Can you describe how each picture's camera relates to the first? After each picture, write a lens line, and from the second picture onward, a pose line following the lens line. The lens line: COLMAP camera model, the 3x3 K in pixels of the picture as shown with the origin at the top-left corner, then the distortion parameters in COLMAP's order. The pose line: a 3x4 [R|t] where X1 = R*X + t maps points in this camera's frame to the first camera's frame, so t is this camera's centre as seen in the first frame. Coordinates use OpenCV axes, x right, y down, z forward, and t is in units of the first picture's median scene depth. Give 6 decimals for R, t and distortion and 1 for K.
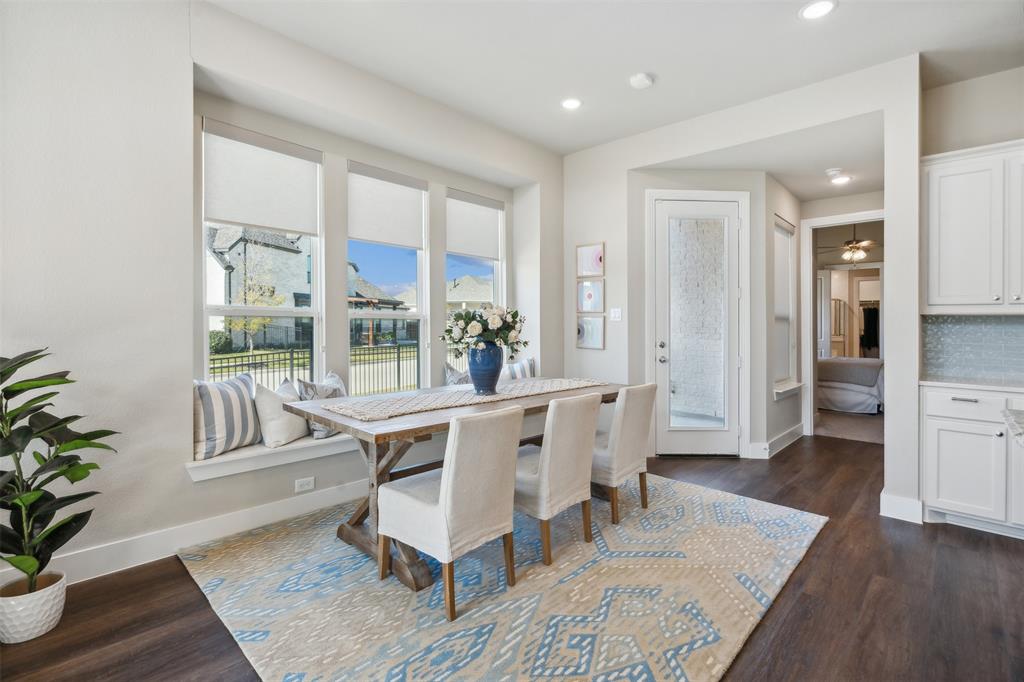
lens RADIAL K [[467.6, 0, 512.4], [0, 467.6, 327.3], [0, 0, 1]] dist [-0.000111, 0.000182]
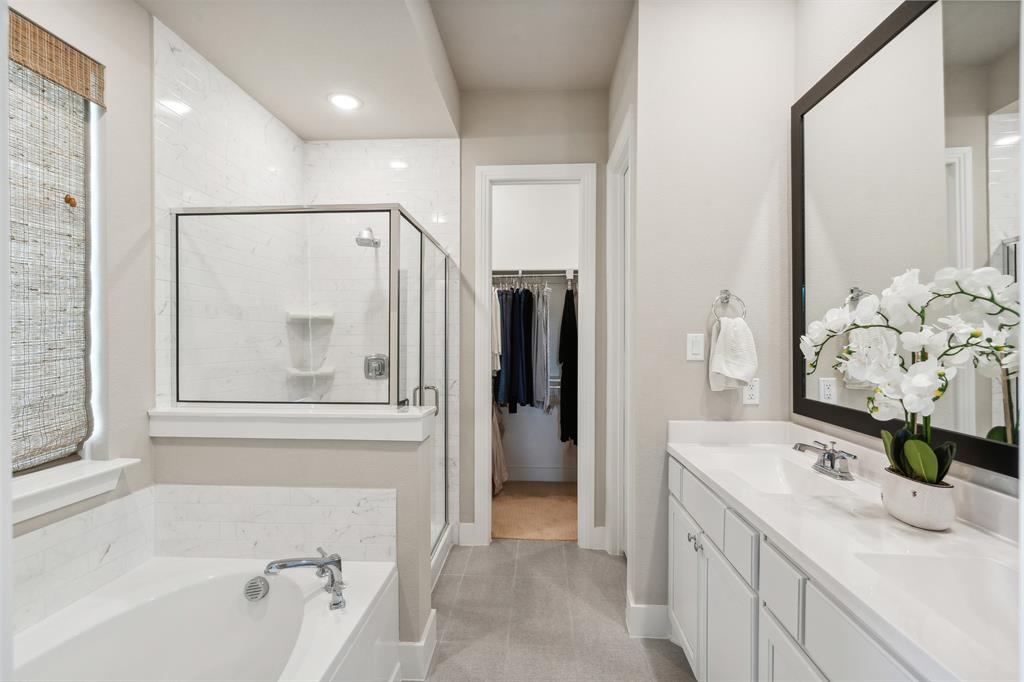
lens RADIAL K [[467.6, 0, 505.7], [0, 467.6, 340.5], [0, 0, 1]] dist [-0.000266, 0.000128]
pose [[0.771580, -0.010463, 0.636047, 1.451073], [0.005877, 0.999939, 0.009320, -0.023035], [-0.636106, -0.003453, 0.771594, 1.981770]]
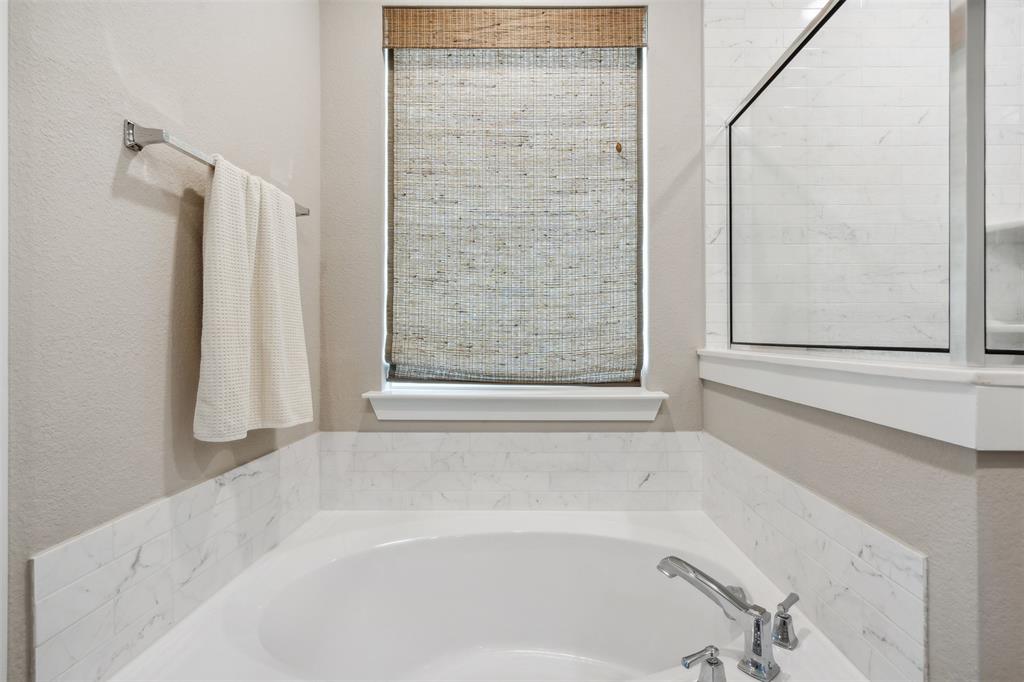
lens RADIAL K [[476.6, 0, 539.6], [0, 476.6, 335.4], [0, 0, 1]] dist [-0.000536, 0.000182]
pose [[0.687143, -0.010333, -0.726449, 1.680199], [0.006426, 0.999946, -0.008145, 0.036586], [0.726494, 0.000929, 0.687172, 2.153867]]
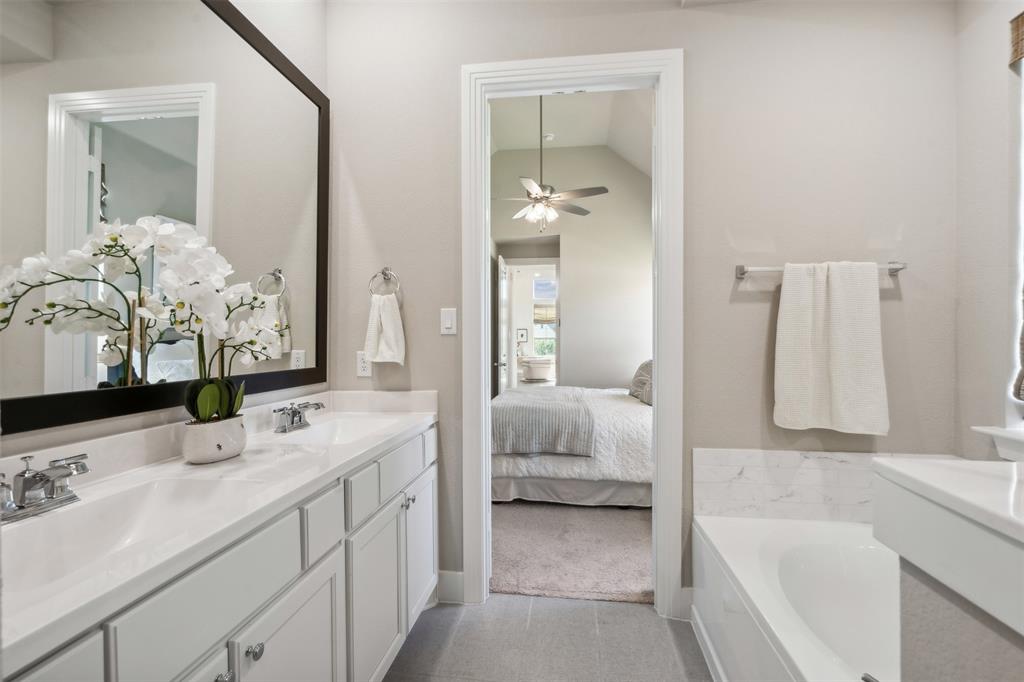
lens RADIAL K [[461.6, 0, 510.1], [0, 461.6, 342.5], [0, 0, 1]] dist [-0.002289, -0.000096]
pose [[-0.810010, -0.005155, -0.586394, 1.845064], [-0.004864, 0.999986, -0.002072, 0.011505], [0.586396, 0.001173, -0.810024, 2.411573]]
